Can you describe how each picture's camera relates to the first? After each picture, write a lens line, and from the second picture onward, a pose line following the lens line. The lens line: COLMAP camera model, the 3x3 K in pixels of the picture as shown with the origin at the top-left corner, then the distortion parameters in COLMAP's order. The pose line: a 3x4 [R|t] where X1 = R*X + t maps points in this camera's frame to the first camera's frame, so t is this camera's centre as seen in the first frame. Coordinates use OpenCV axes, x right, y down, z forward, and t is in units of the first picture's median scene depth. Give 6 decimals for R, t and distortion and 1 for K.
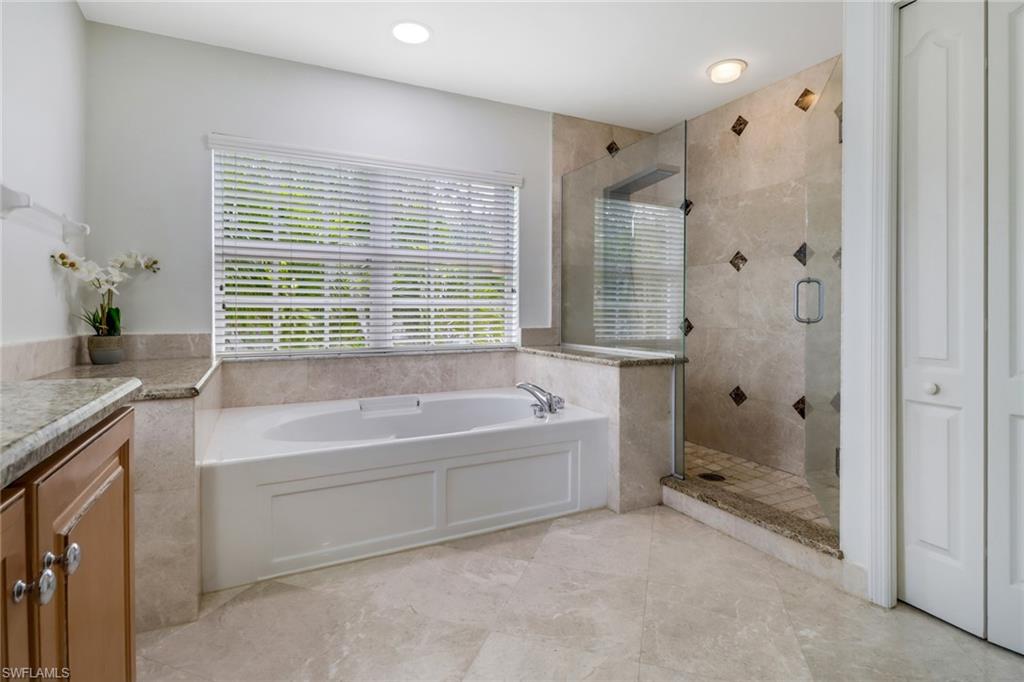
lens RADIAL K [[496.3, 0, 509.7], [0, 496.3, 312.7], [0, 0, 1]] dist [-0.000127, -0.012853]
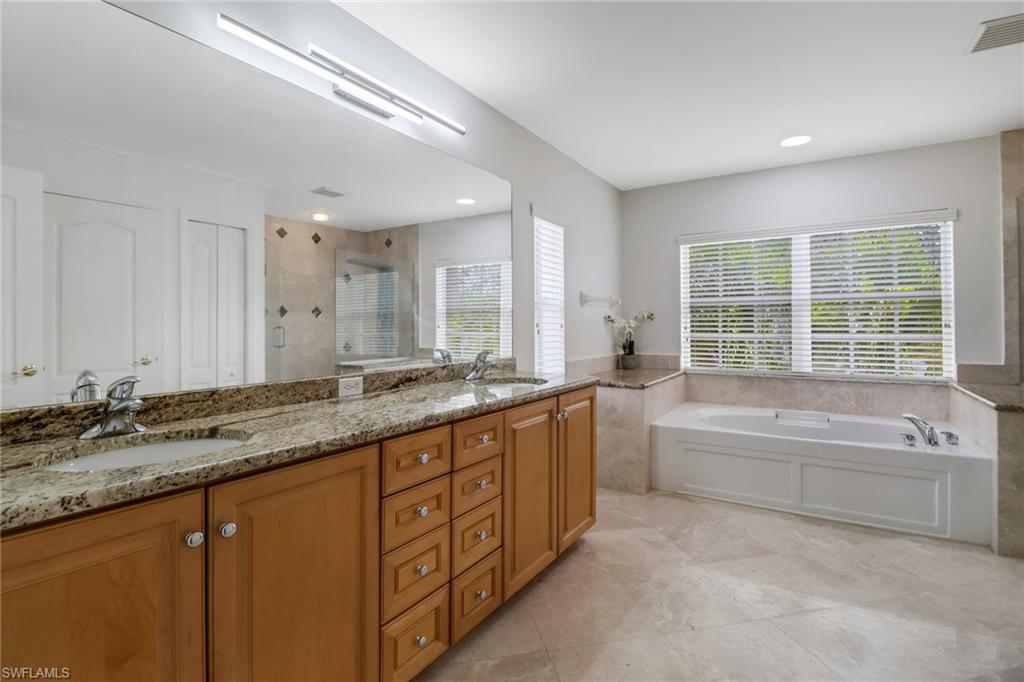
lens RADIAL K [[496.3, 0, 509.7], [0, 496.3, 312.7], [0, 0, 1]] dist [-0.000127, -0.012853]
pose [[0.509910, -0.020952, -0.859973, 0.576830], [0.002040, 0.999730, -0.023147, -0.068764], [0.860226, 0.010049, 0.509815, -0.369013]]
